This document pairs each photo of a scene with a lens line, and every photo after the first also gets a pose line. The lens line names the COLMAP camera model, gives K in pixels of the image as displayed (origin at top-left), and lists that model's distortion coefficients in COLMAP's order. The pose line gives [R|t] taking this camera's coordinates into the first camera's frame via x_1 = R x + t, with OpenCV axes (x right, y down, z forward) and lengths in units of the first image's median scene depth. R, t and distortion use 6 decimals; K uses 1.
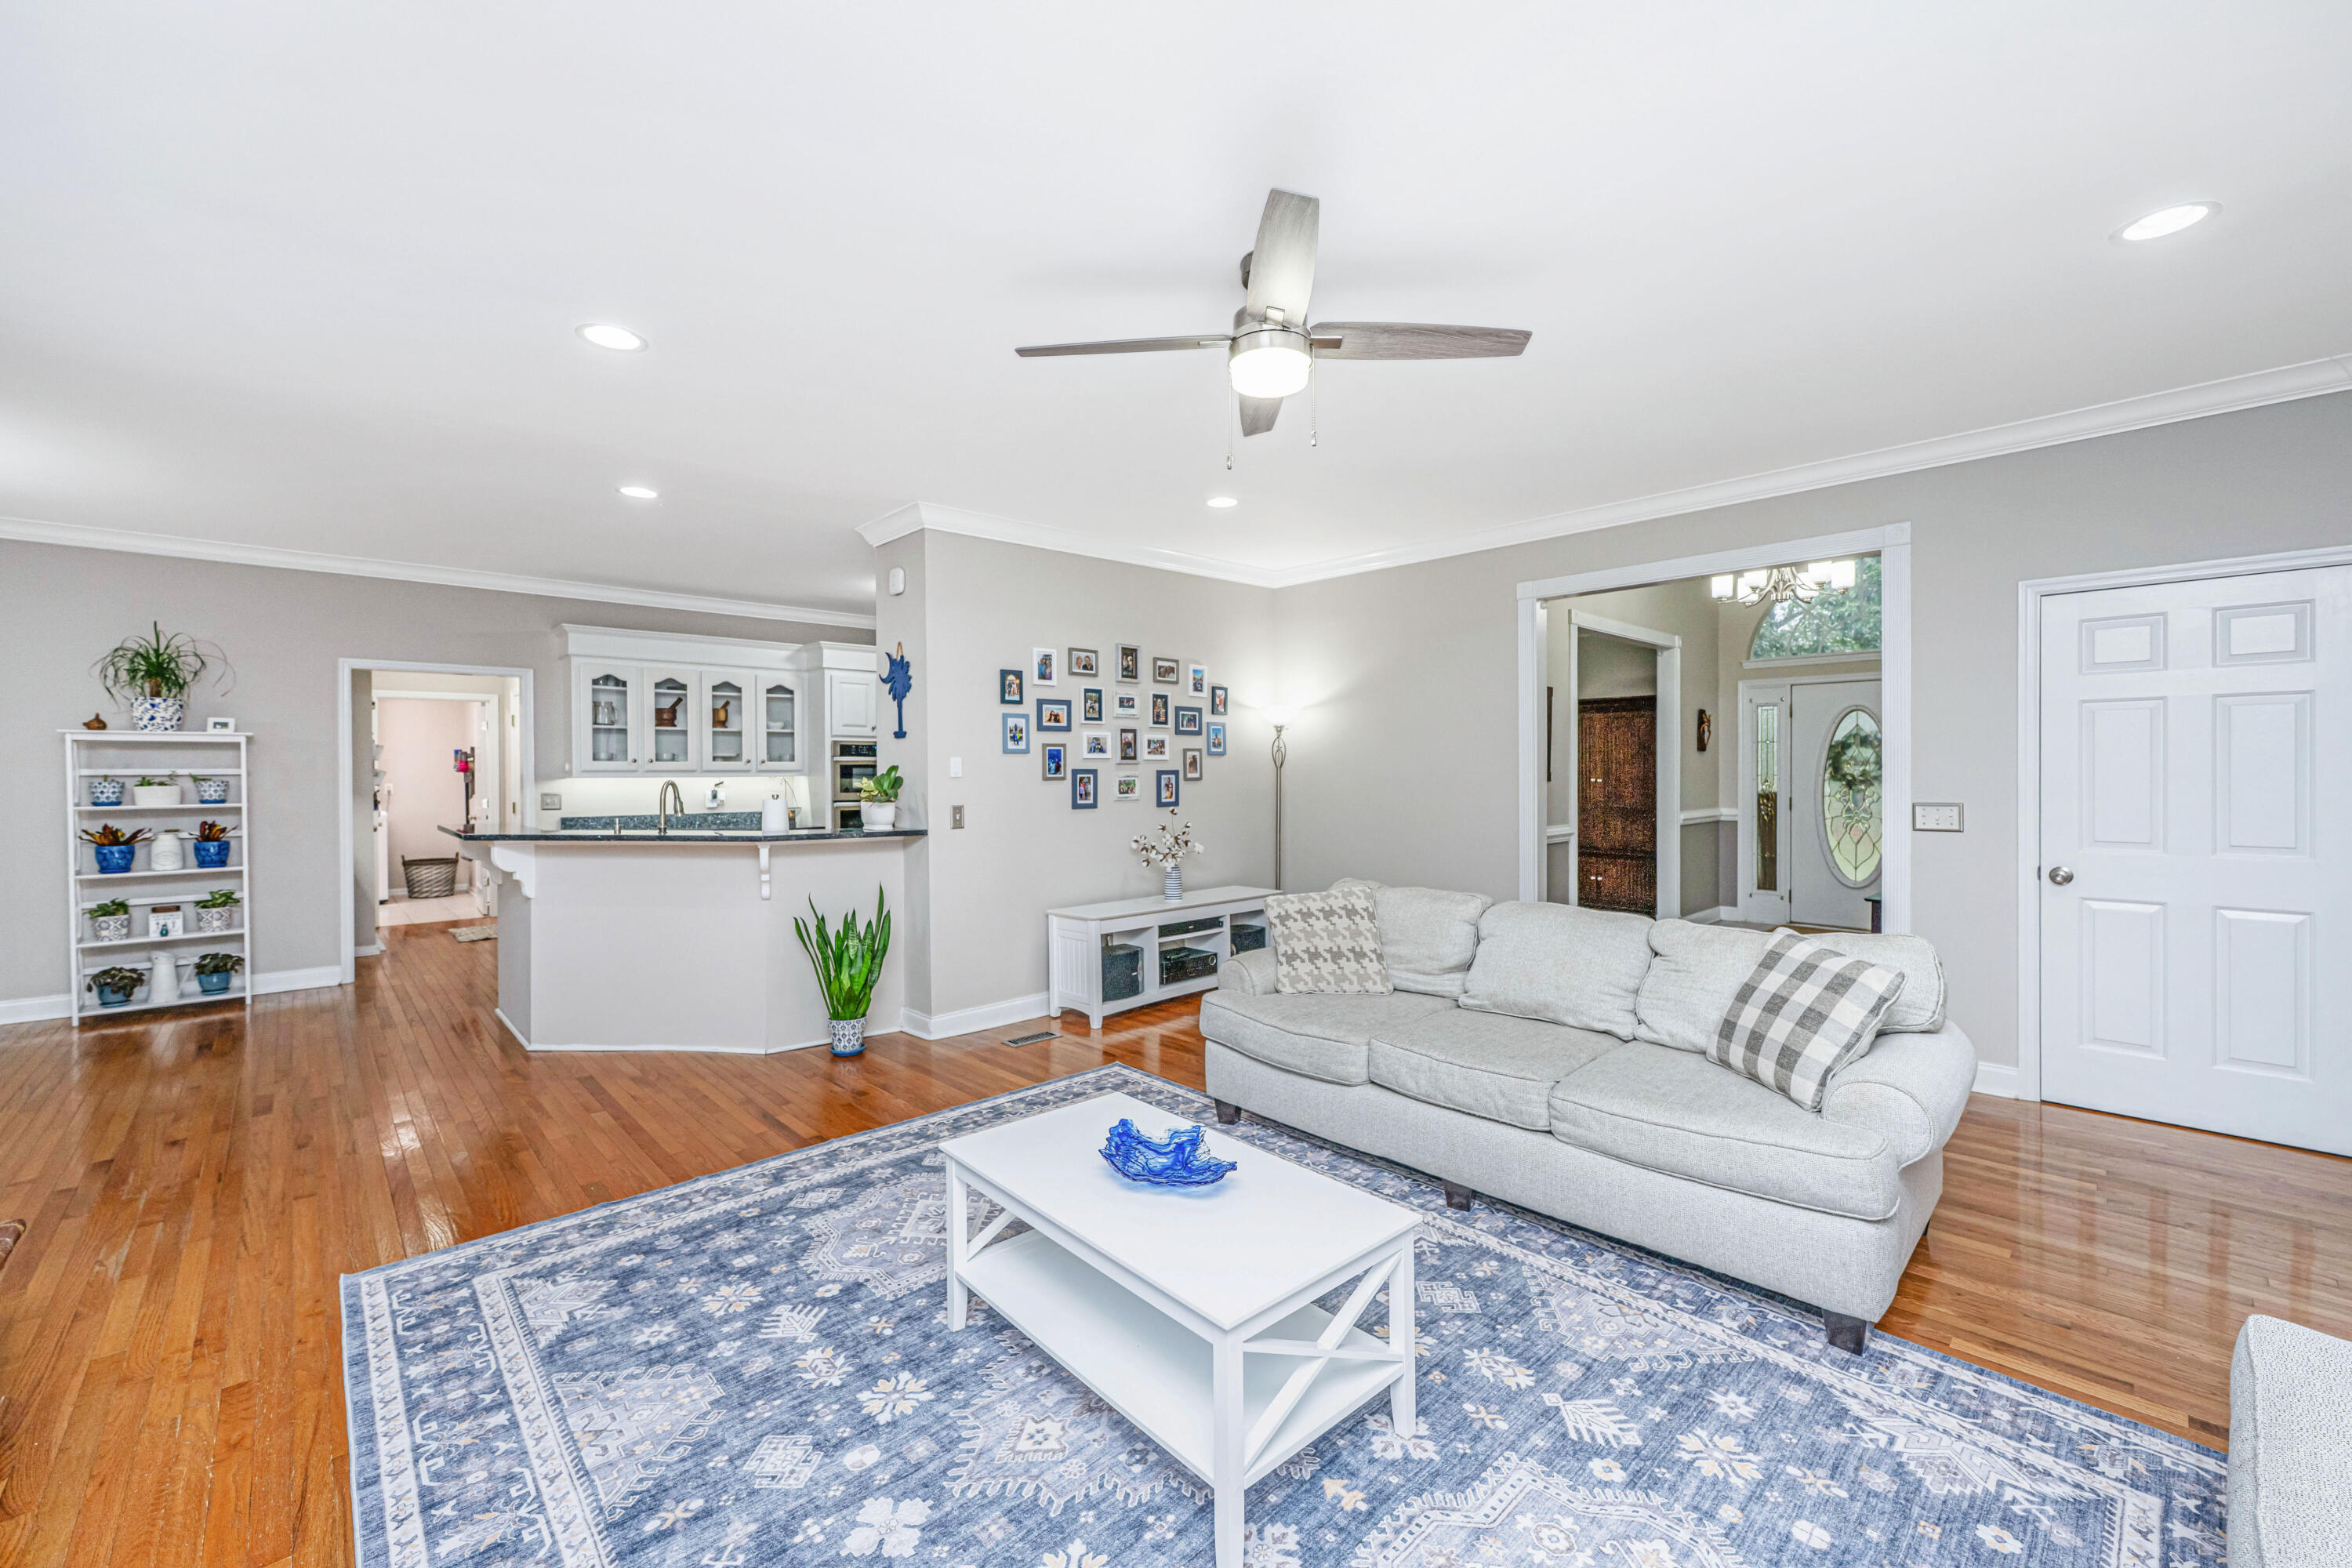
lens RADIAL K [[949.9, 0, 1151.7], [0, 949.9, 761.9], [0, 0, 1]] dist [-0.000275, -0.000058]
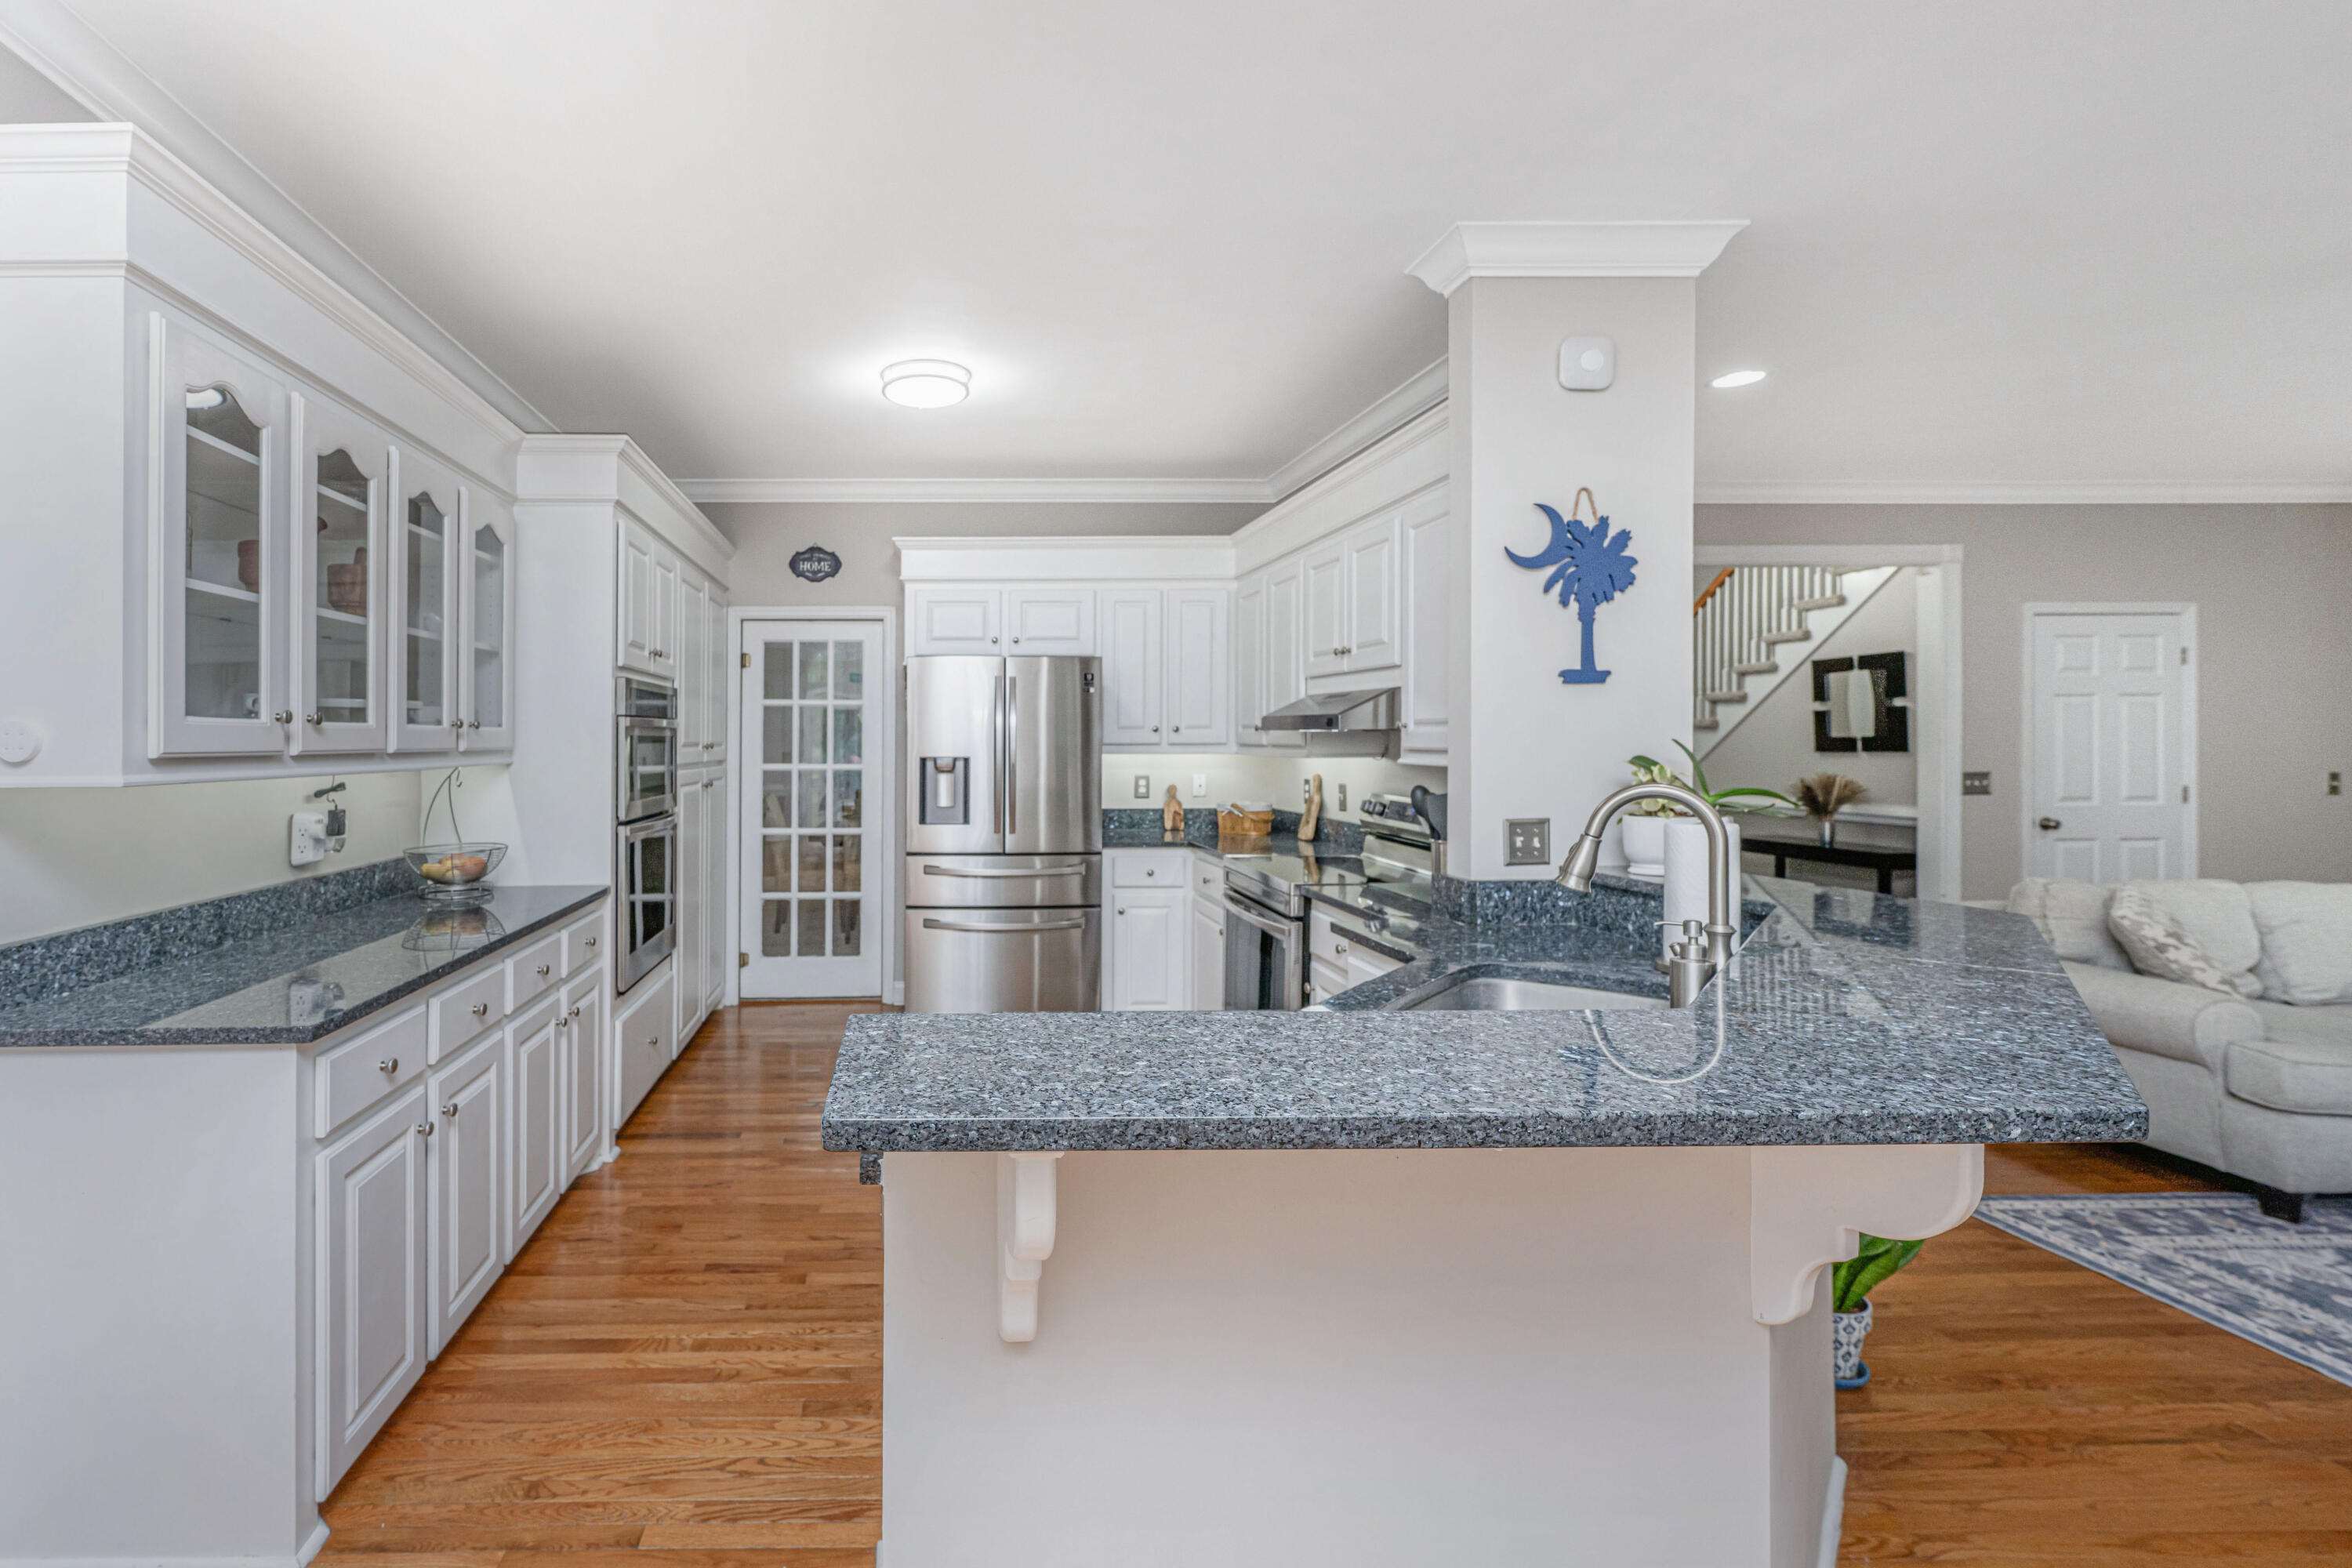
lens RADIAL K [[1035.2, 0, 931.8], [0, 1035.2, 733.1], [0, 0, 1]] dist [0.000519, 0.000067]
pose [[0.656943, 0.004628, 0.753926, -1.130717], [-0.006867, 0.999976, -0.000154, 0.002199], [-0.753909, -0.005076, 0.656959, 1.155109]]
